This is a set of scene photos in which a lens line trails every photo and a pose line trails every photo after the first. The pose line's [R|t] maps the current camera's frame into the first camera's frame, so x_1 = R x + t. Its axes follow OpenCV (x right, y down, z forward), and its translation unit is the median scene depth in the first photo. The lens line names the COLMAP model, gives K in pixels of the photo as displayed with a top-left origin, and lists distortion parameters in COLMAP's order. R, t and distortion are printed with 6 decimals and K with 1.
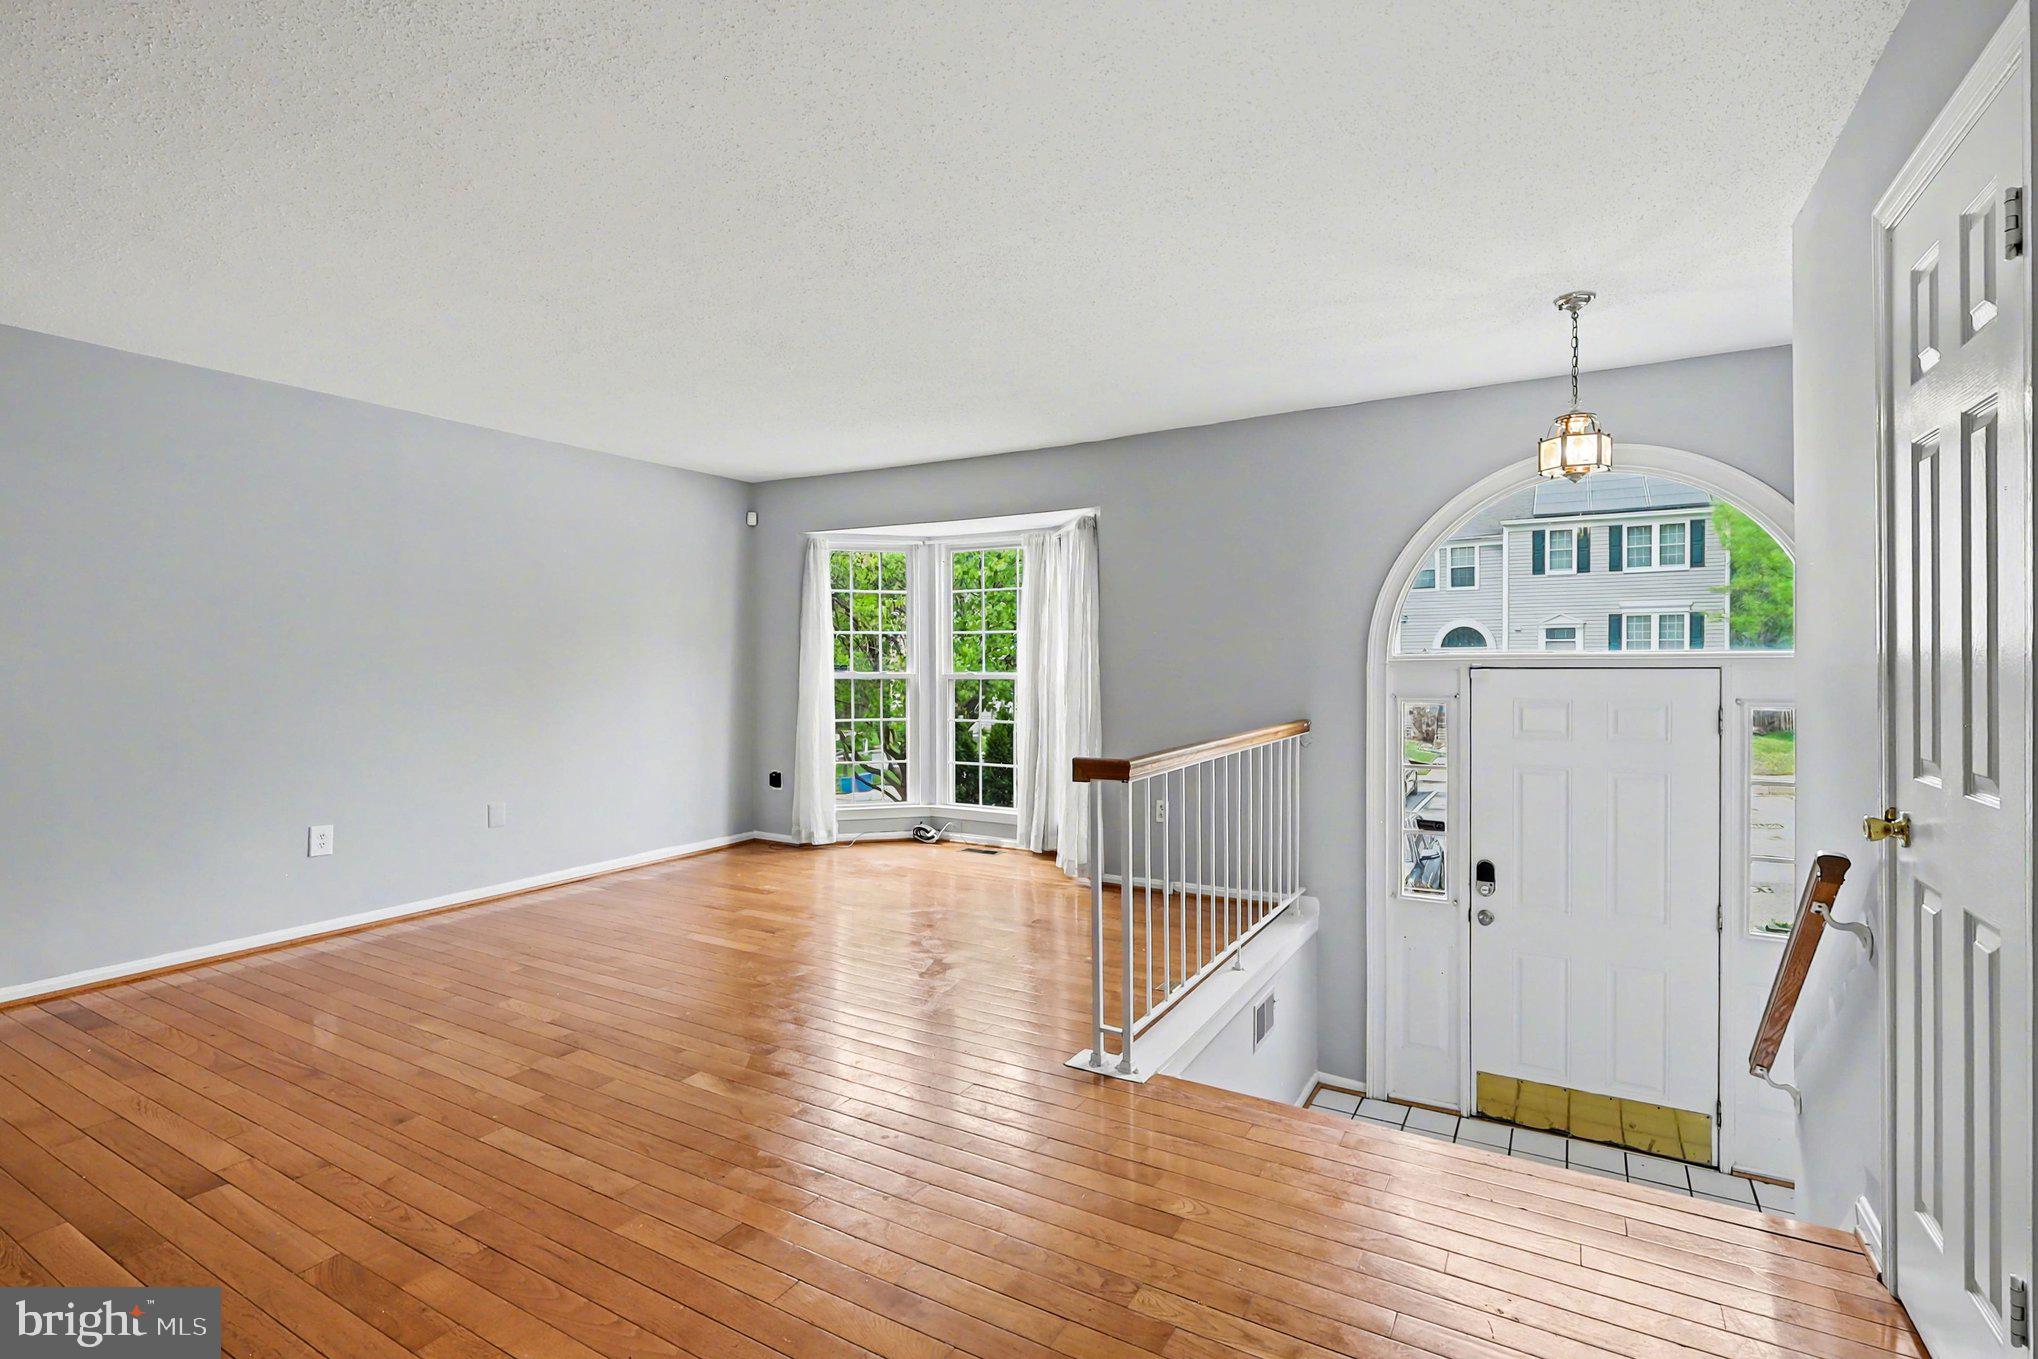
lens RADIAL K [[948.3, 0, 1022.9], [0, 948.3, 665.0], [0, 0, 1]] dist [-0.004164, 0.000202]
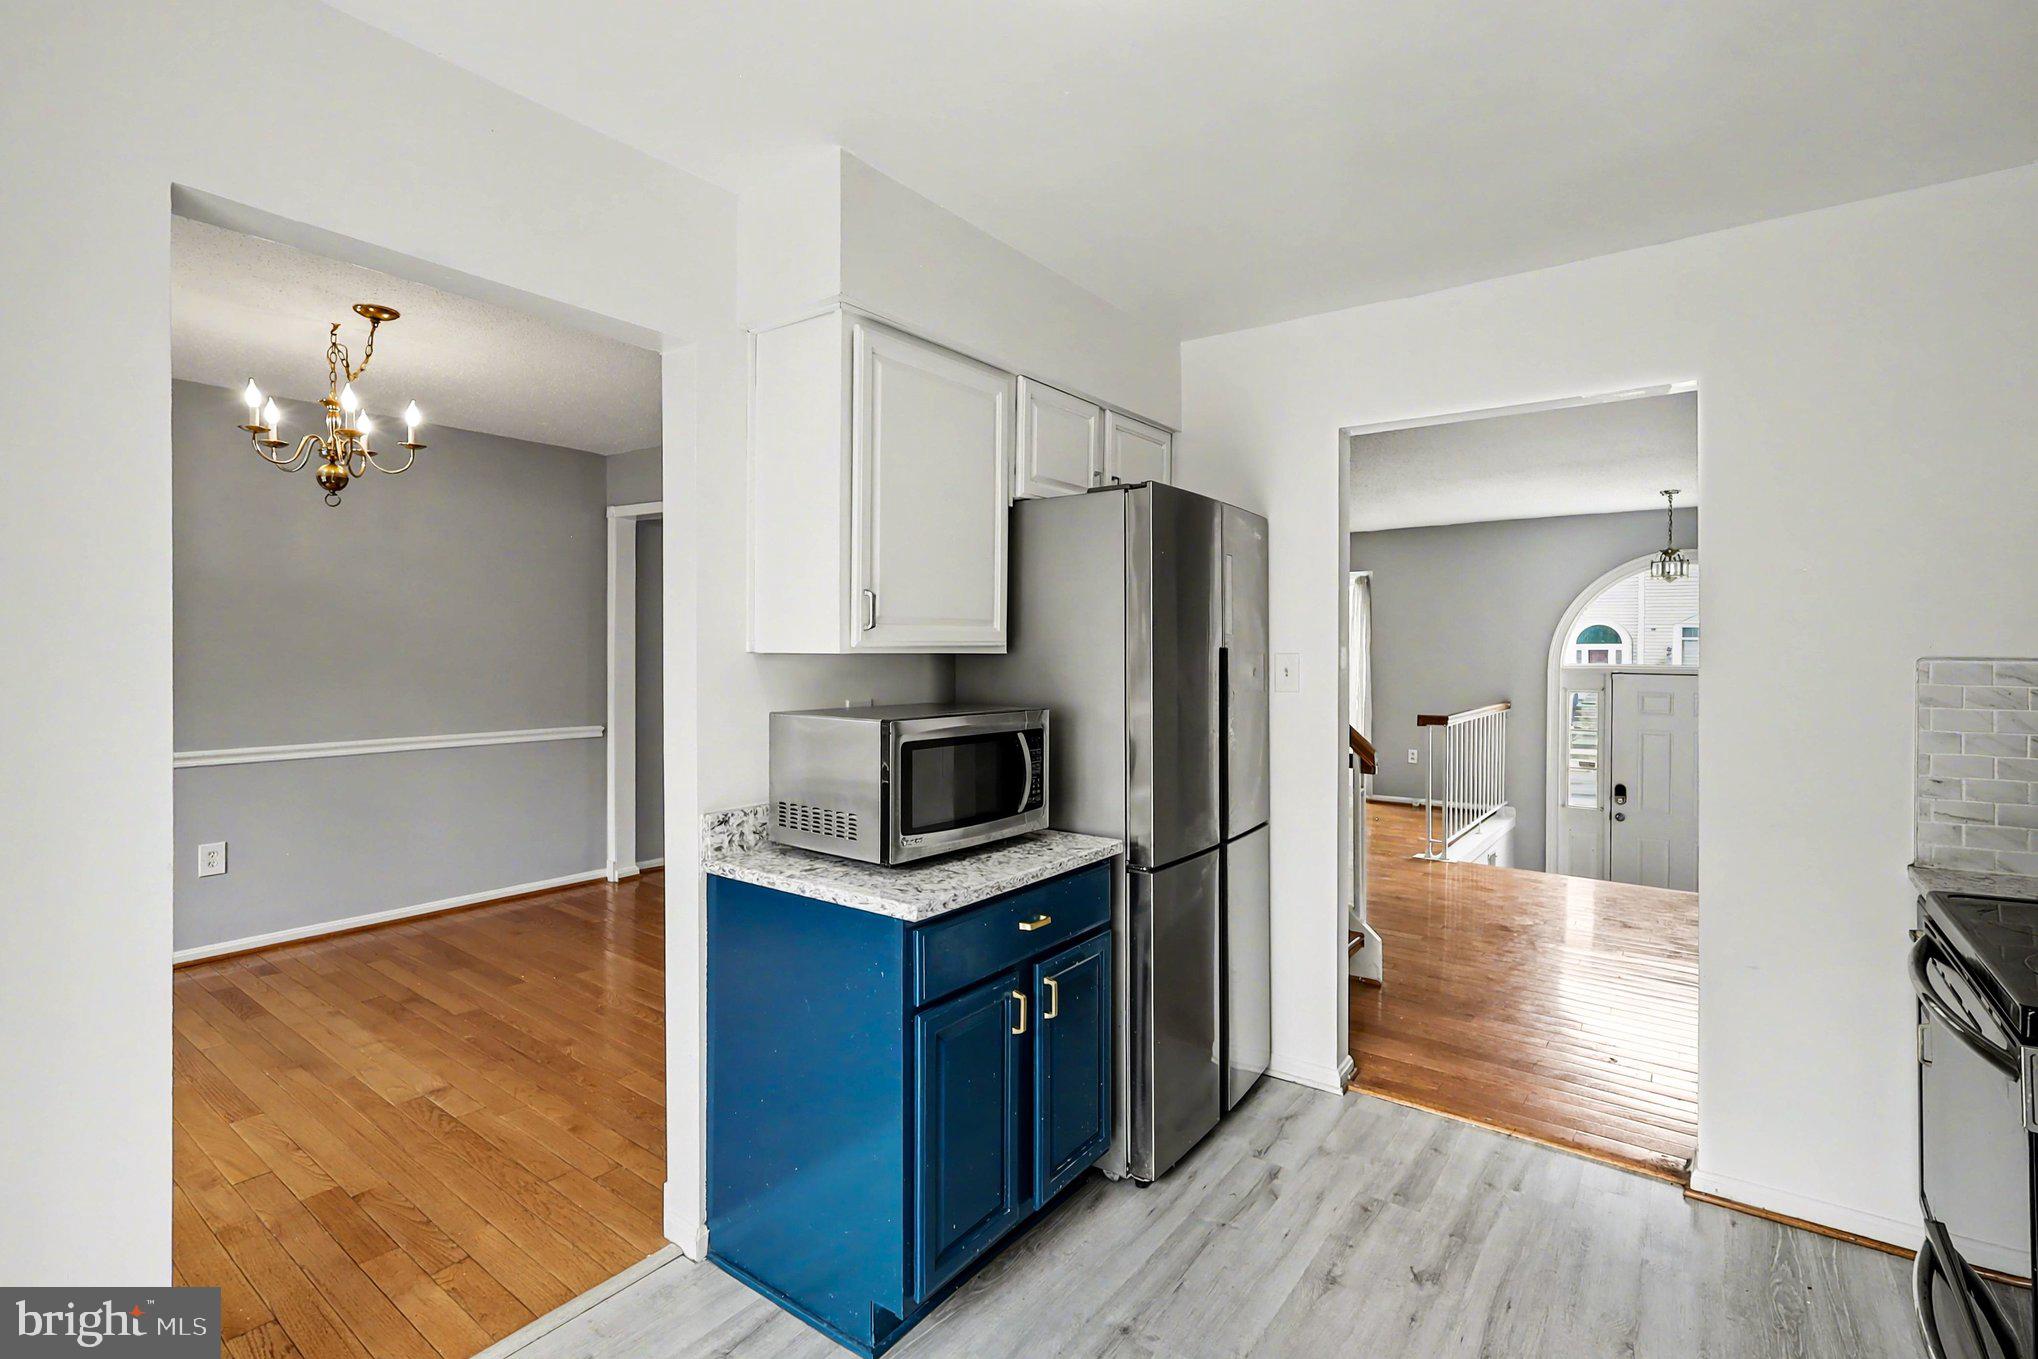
lens RADIAL K [[948.3, 0, 1022.9], [0, 948.3, 665.0], [0, 0, 1]] dist [-0.004164, 0.000202]
pose [[0.994099, 0.007811, -0.108196, -0.404577], [-0.006595, 0.999911, 0.011597, -0.022596], [0.108277, -0.010815, 0.994062, -0.820578]]
